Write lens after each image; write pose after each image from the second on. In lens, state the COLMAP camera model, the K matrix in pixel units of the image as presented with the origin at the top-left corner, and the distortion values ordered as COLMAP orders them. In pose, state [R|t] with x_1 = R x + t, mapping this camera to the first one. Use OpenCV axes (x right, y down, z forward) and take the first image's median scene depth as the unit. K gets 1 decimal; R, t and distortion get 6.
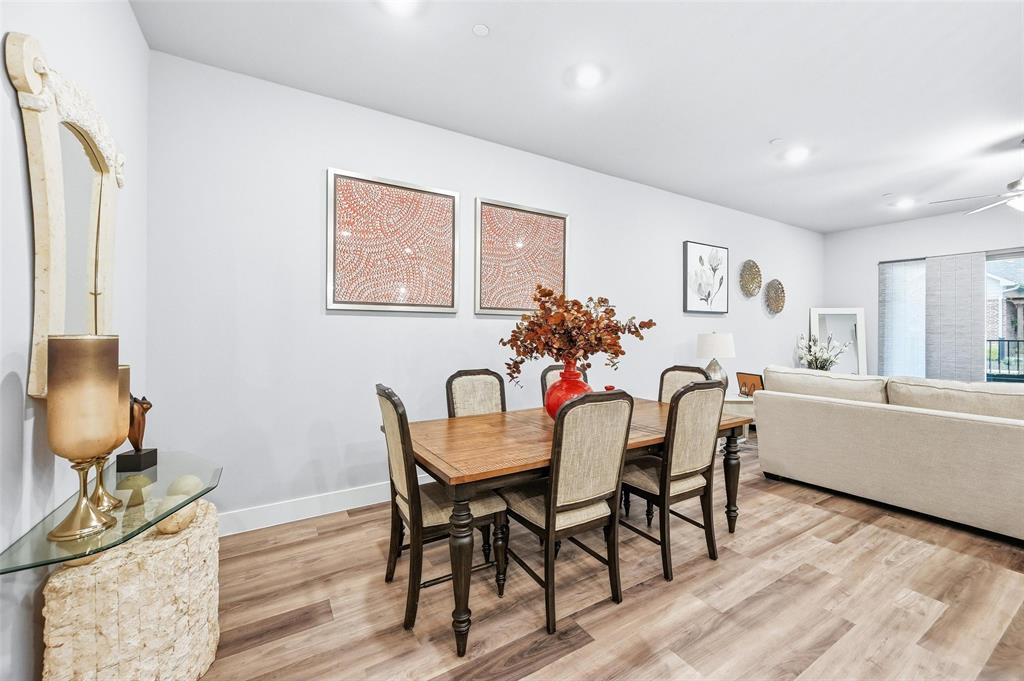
lens RADIAL K [[409.8, 0, 515.4], [0, 409.8, 331.4], [0, 0, 1]] dist [0.001186, -0.000085]
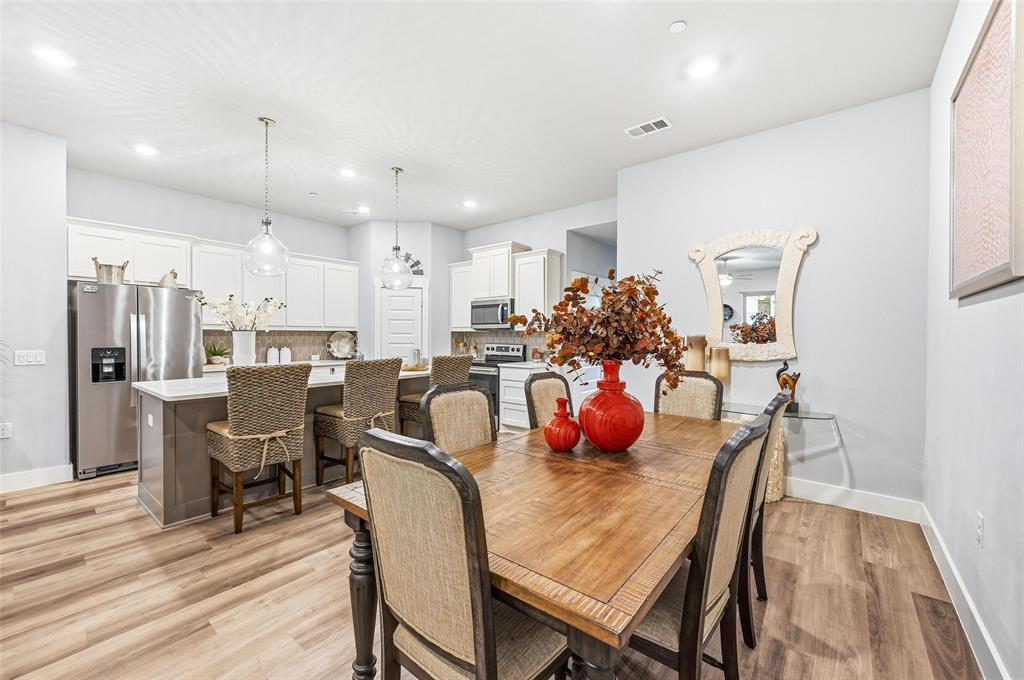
lens RADIAL K [[408.4, 0, 512.0], [0, 408.4, 340.0], [0, 0, 1]] dist [0.006435, 0.000164]
pose [[-0.946577, -0.004114, -0.322452, 0.549264], [-0.006883, 0.999949, 0.007448, 0.015609], [0.322405, 0.009270, -0.946556, 1.629776]]
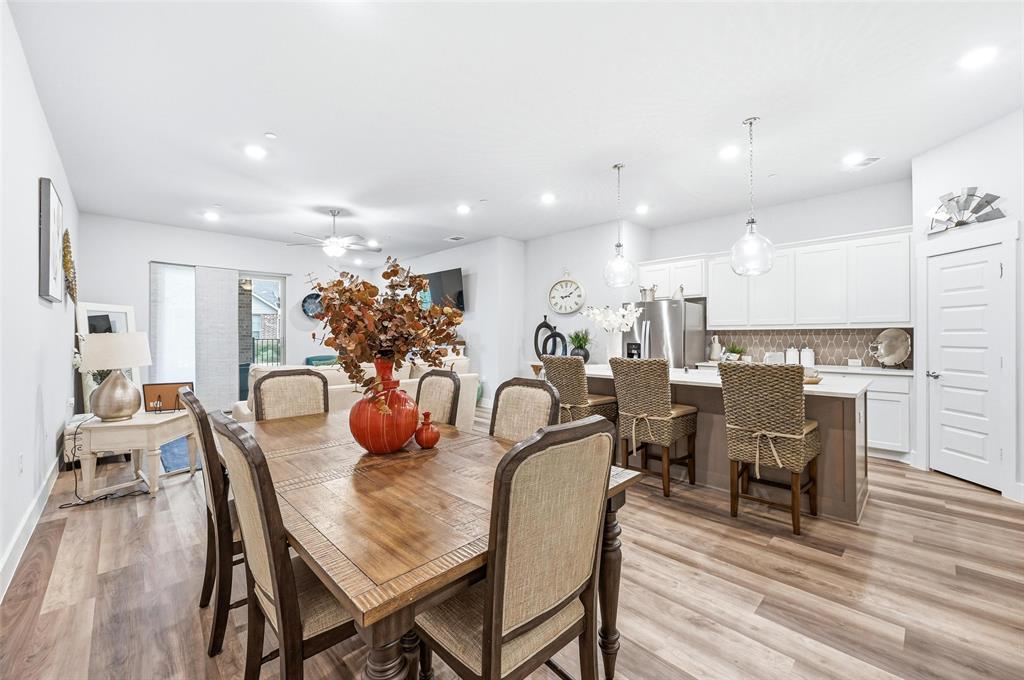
lens RADIAL K [[406.8, 0, 516.2], [0, 406.8, 334.5], [0, 0, 1]] dist [-0.000237, -0.000135]
pose [[-0.218573, 0.000047, 0.975821, -0.632391], [-0.000234, 1.000000, -0.000100, 0.015185], [-0.975820, -0.000250, -0.218573, 0.912044]]
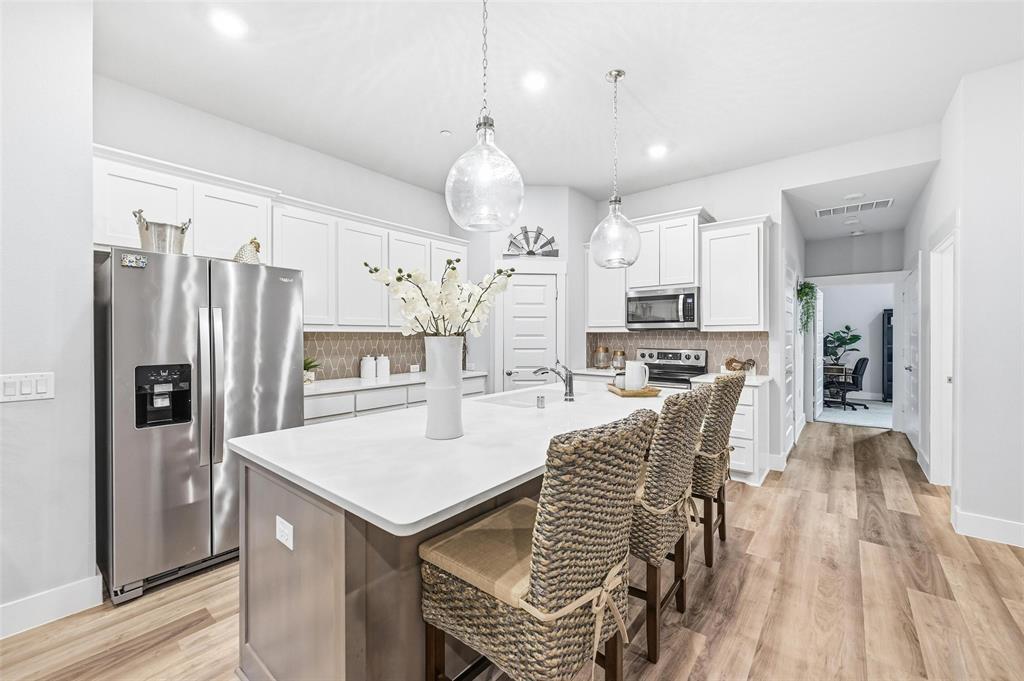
lens RADIAL K [[405.3, 0, 518.0], [0, 405.3, 335.8], [0, 0, 1]] dist [-0.000712, -0.000023]
pose [[-0.943280, -0.002767, -0.331987, 1.032804], [-0.002356, 0.999996, -0.001643, 0.003975], [0.331990, -0.000767, -0.943283, 0.794877]]
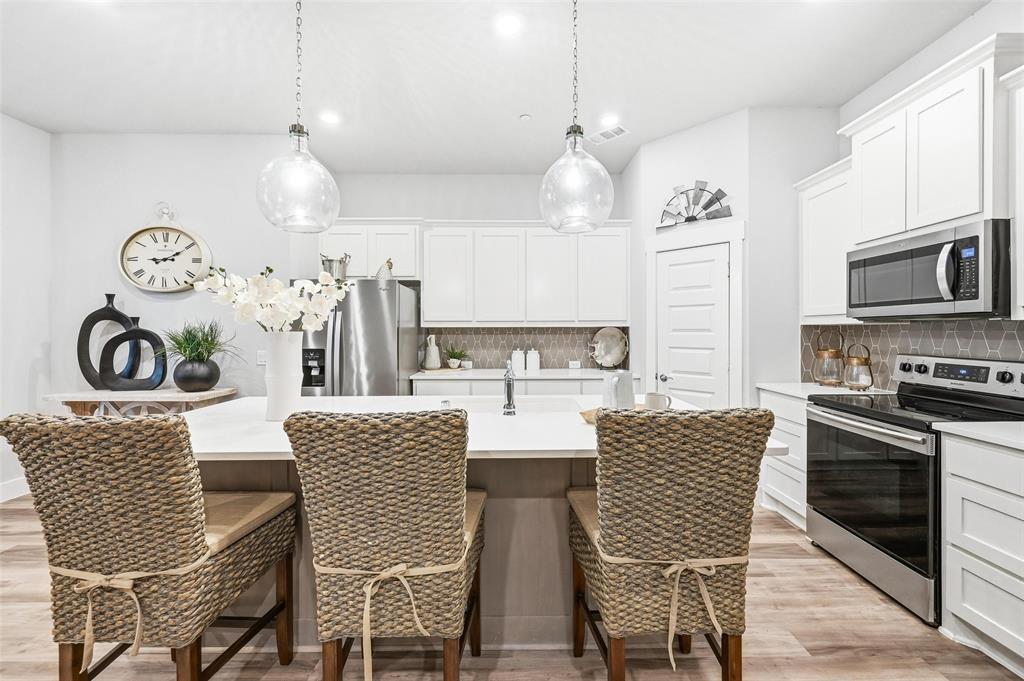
lens RADIAL K [[406.6, 0, 518.1], [0, 406.6, 331.3], [0, 0, 1]] dist [-0.001574, 0.000441]
pose [[-0.853505, -0.003395, 0.521073, 0.176630], [-0.002317, 0.999994, 0.002720, 0.001044], [-0.521079, 0.001115, -0.853508, 0.556551]]
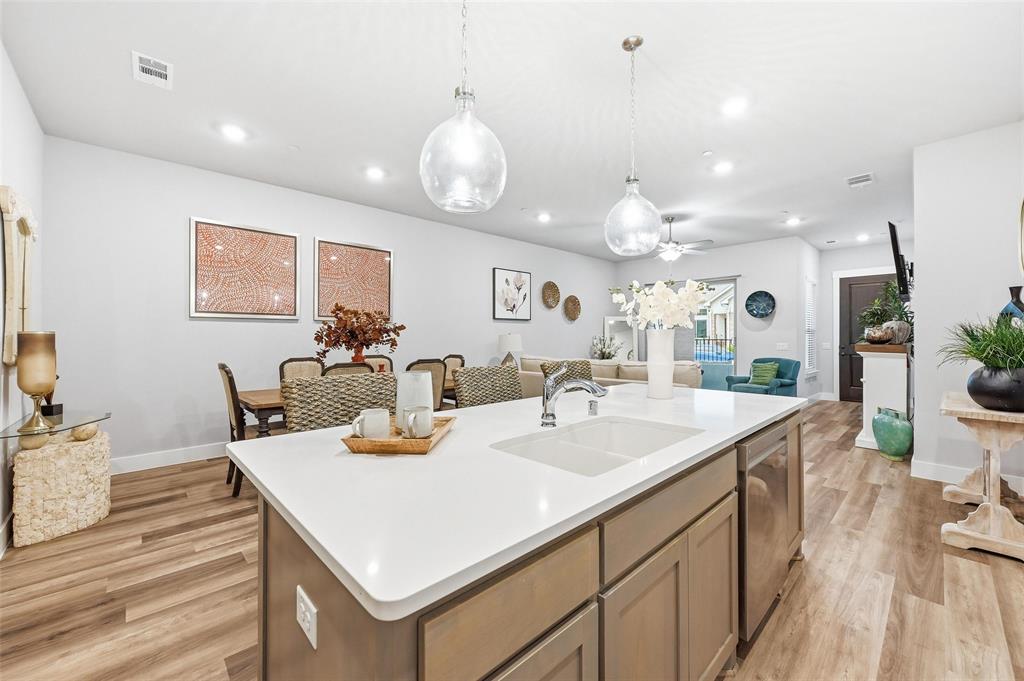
lens RADIAL K [[405.3, 0, 518.0], [0, 405.3, 335.8], [0, 0, 1]] dist [-0.000712, -0.000023]
pose [[0.977501, -0.003456, 0.210904, 0.407577], [0.003488, 0.999994, 0.000221, 0.017740], [-0.210904, 0.000520, 0.977507, -0.700852]]
